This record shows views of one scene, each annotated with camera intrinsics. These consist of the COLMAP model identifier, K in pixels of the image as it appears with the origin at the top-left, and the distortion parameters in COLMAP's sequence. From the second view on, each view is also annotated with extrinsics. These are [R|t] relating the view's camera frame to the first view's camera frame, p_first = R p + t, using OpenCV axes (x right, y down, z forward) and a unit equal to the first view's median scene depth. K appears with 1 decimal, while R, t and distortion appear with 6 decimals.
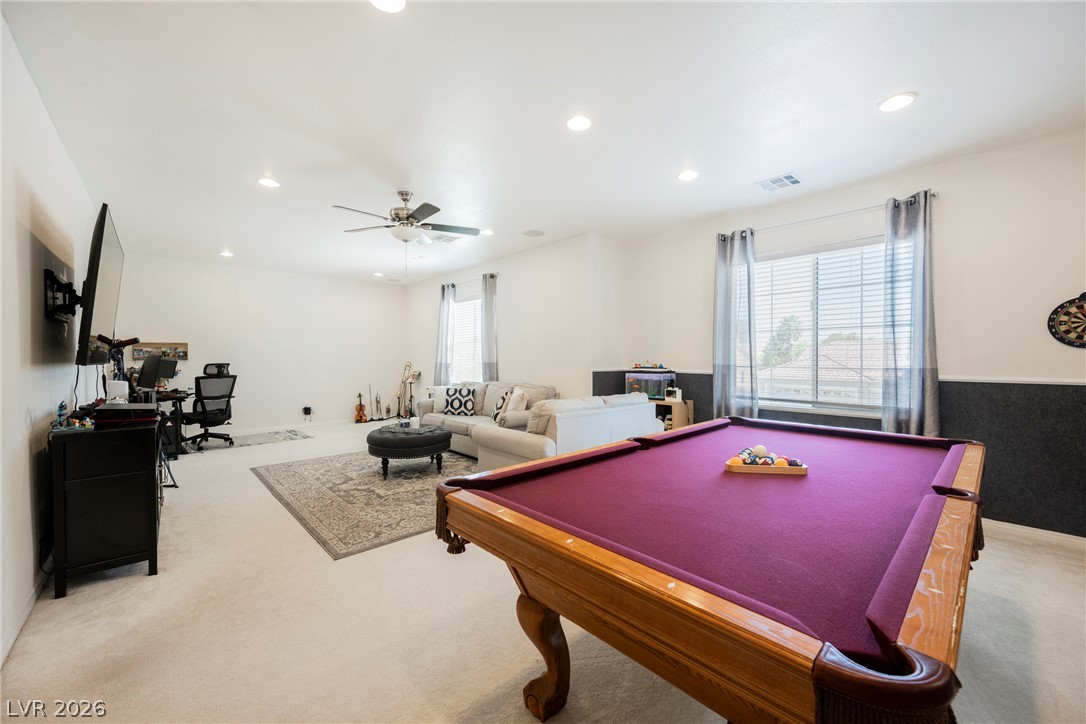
lens RADIAL K [[423.2, 0, 545.9], [0, 423.2, 363.3], [0, 0, 1]] dist [0.000784, -0.000432]
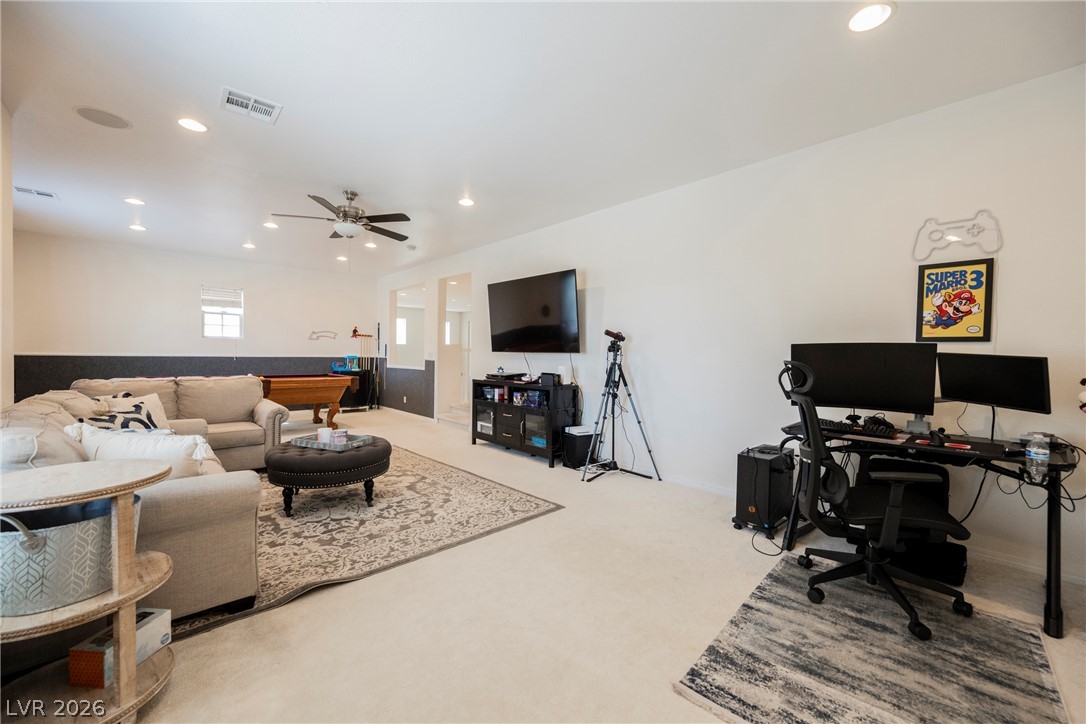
lens RADIAL K [[423.2, 0, 542.4], [0, 423.2, 355.0], [0, 0, 1]] dist [0.000784, -0.000432]
pose [[-0.999642, -0.002307, -0.026639, -0.755645], [-0.002955, 0.999700, 0.024301, -0.021483], [0.026575, 0.024371, -0.999350, 1.986026]]
